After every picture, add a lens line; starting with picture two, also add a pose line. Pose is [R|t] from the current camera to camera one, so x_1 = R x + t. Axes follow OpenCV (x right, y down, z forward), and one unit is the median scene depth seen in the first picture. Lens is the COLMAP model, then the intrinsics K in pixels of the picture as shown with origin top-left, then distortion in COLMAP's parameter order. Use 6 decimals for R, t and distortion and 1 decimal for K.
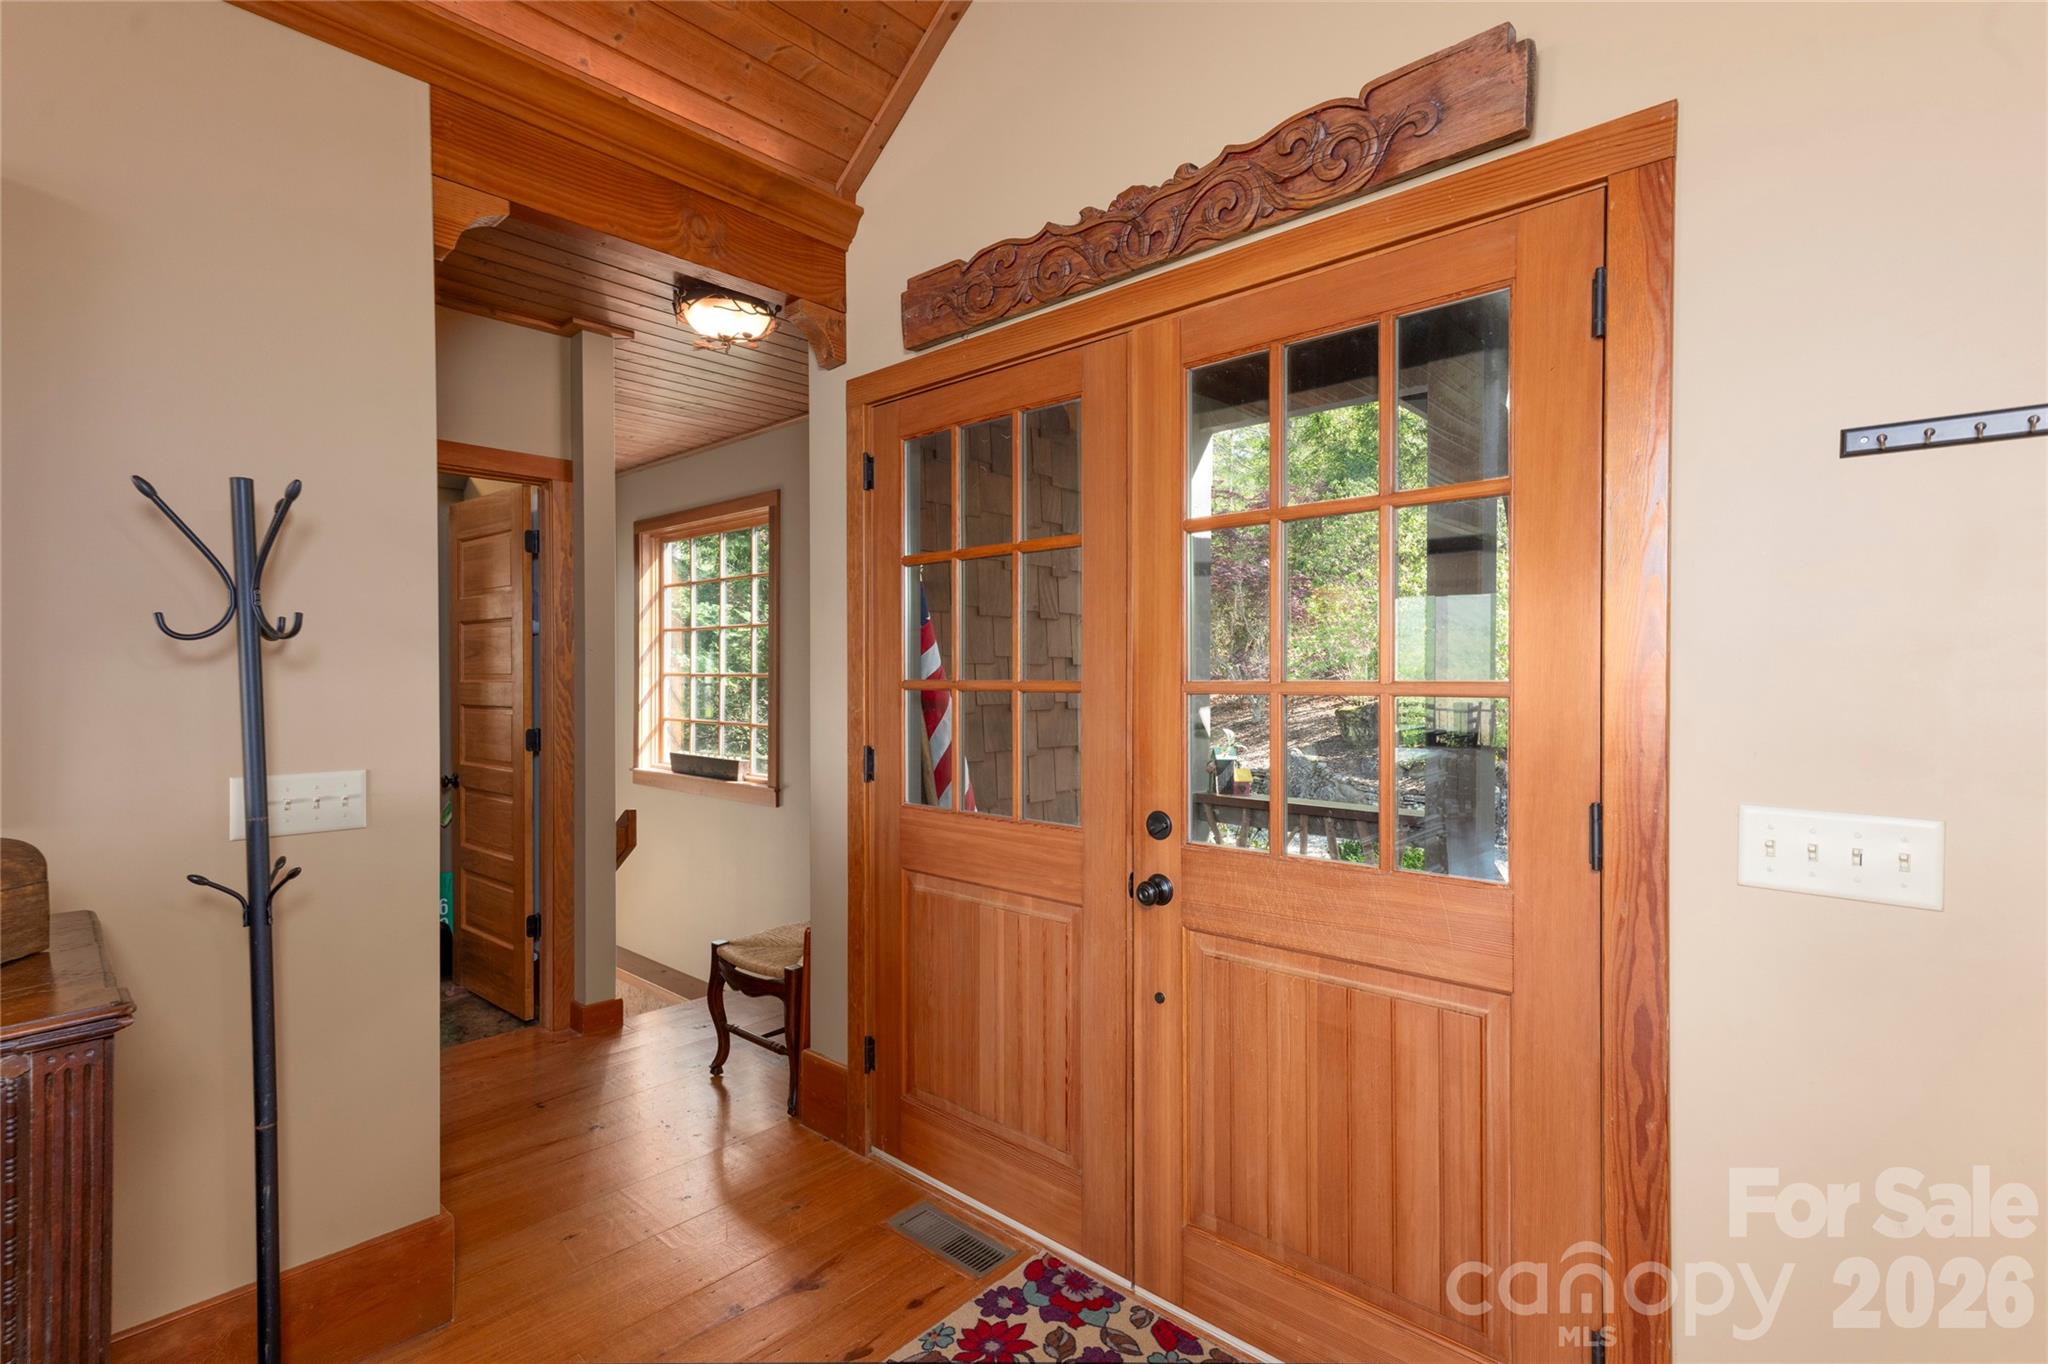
lens RADIAL K [[979.3, 0, 1025.9], [0, 979.3, 688.0], [0, 0, 1]] dist [0.022567, -0.003079]
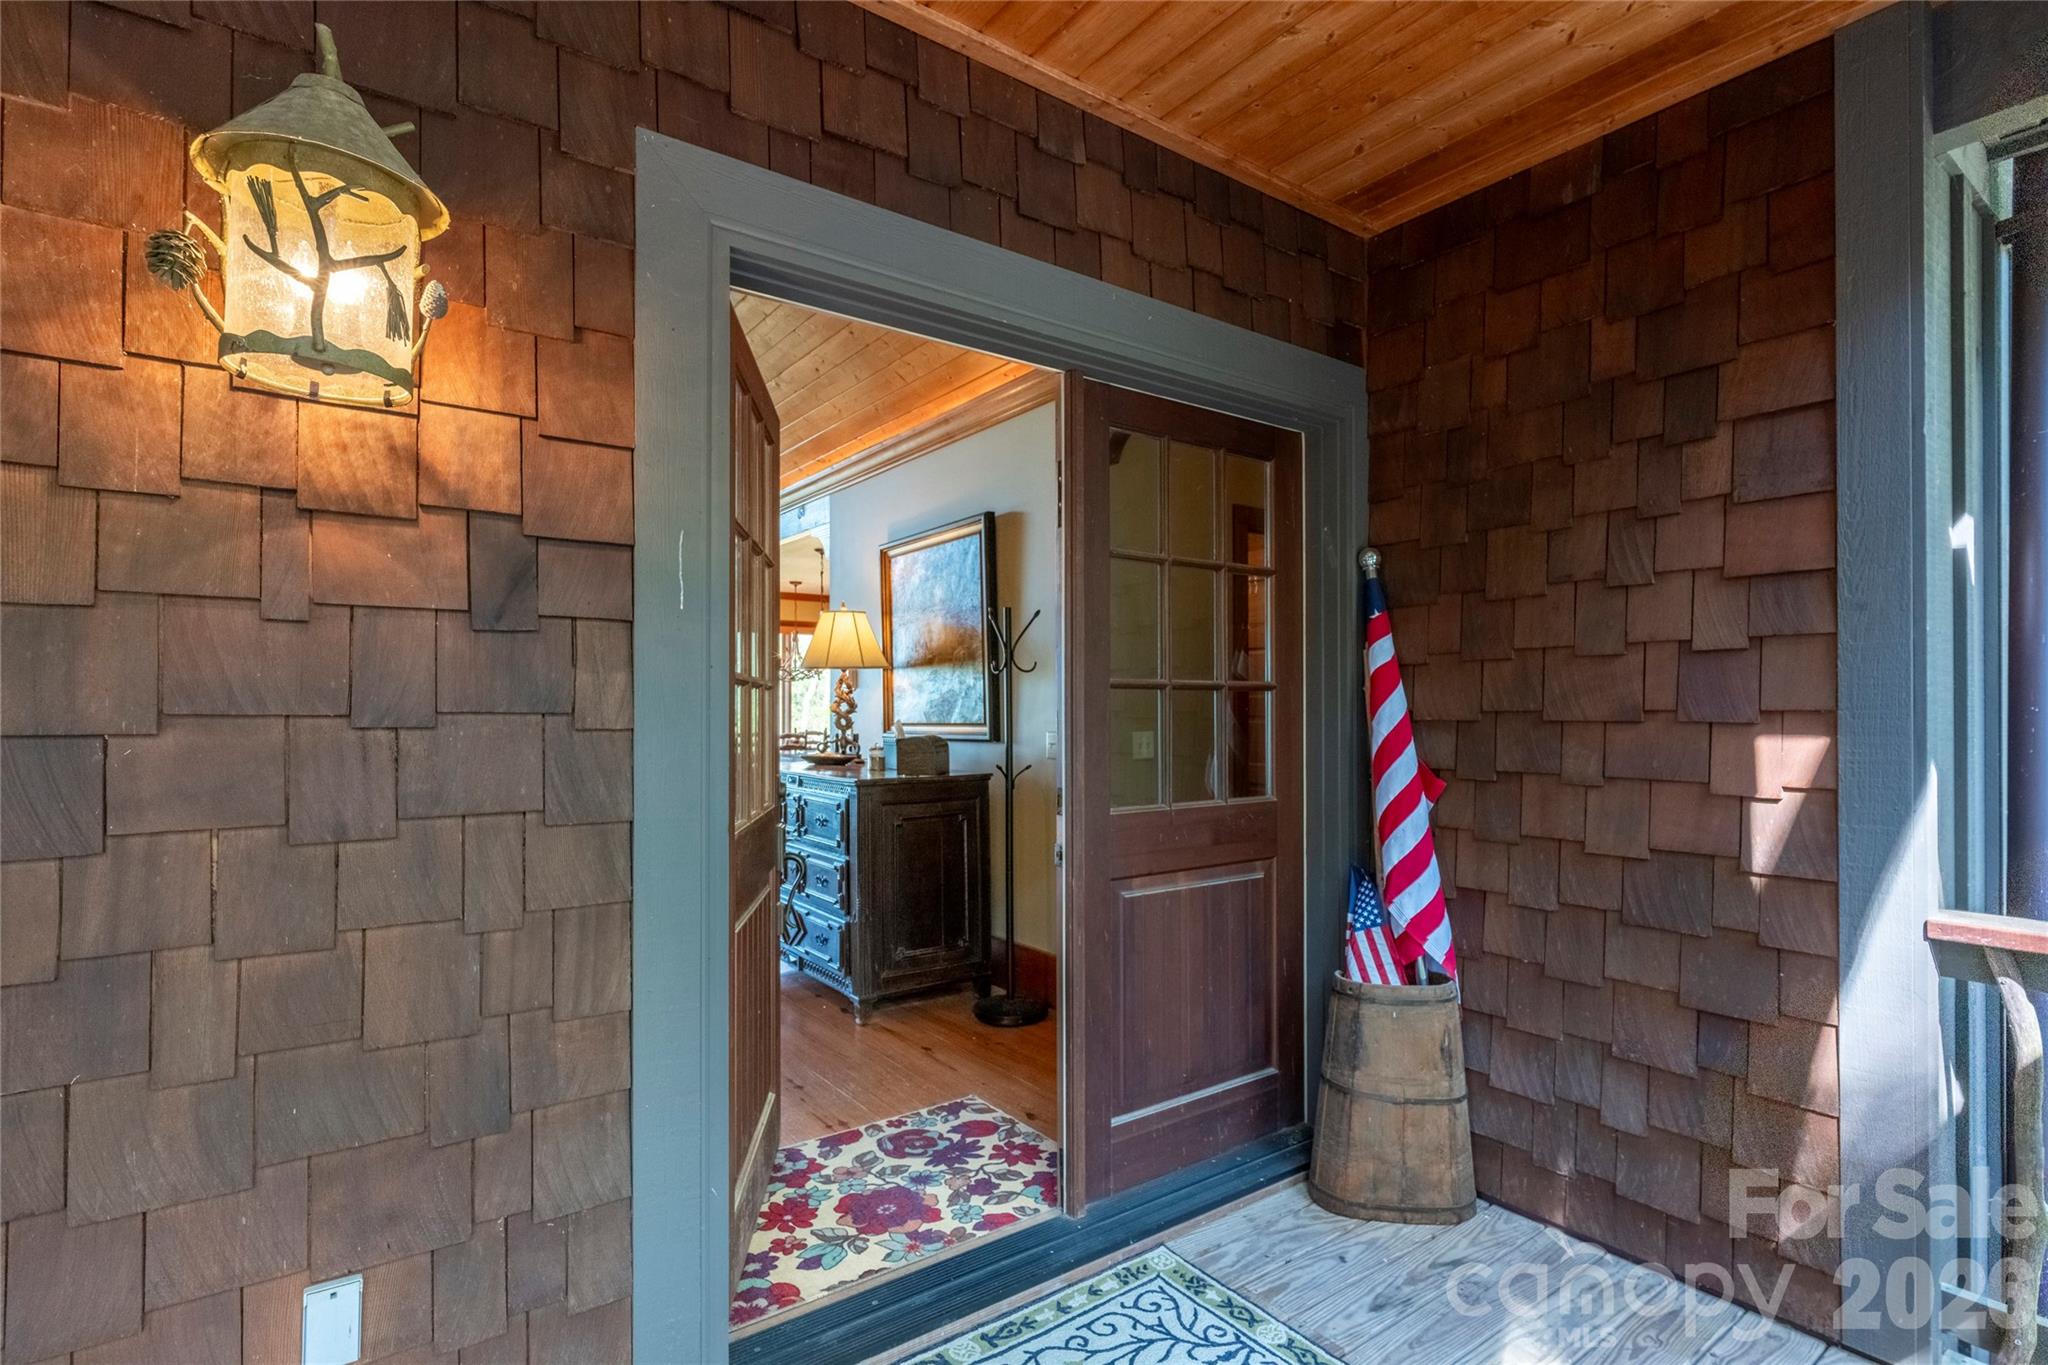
lens RADIAL K [[979.3, 0, 1024.9], [0, 979.3, 692.3], [0, 0, 1]] dist [0.022567, -0.003079]
pose [[-0.191915, -0.010676, -0.981354, 1.315846], [-0.003837, 0.999941, -0.010128, 0.016079], [0.981404, 0.001821, -0.191944, 1.239321]]
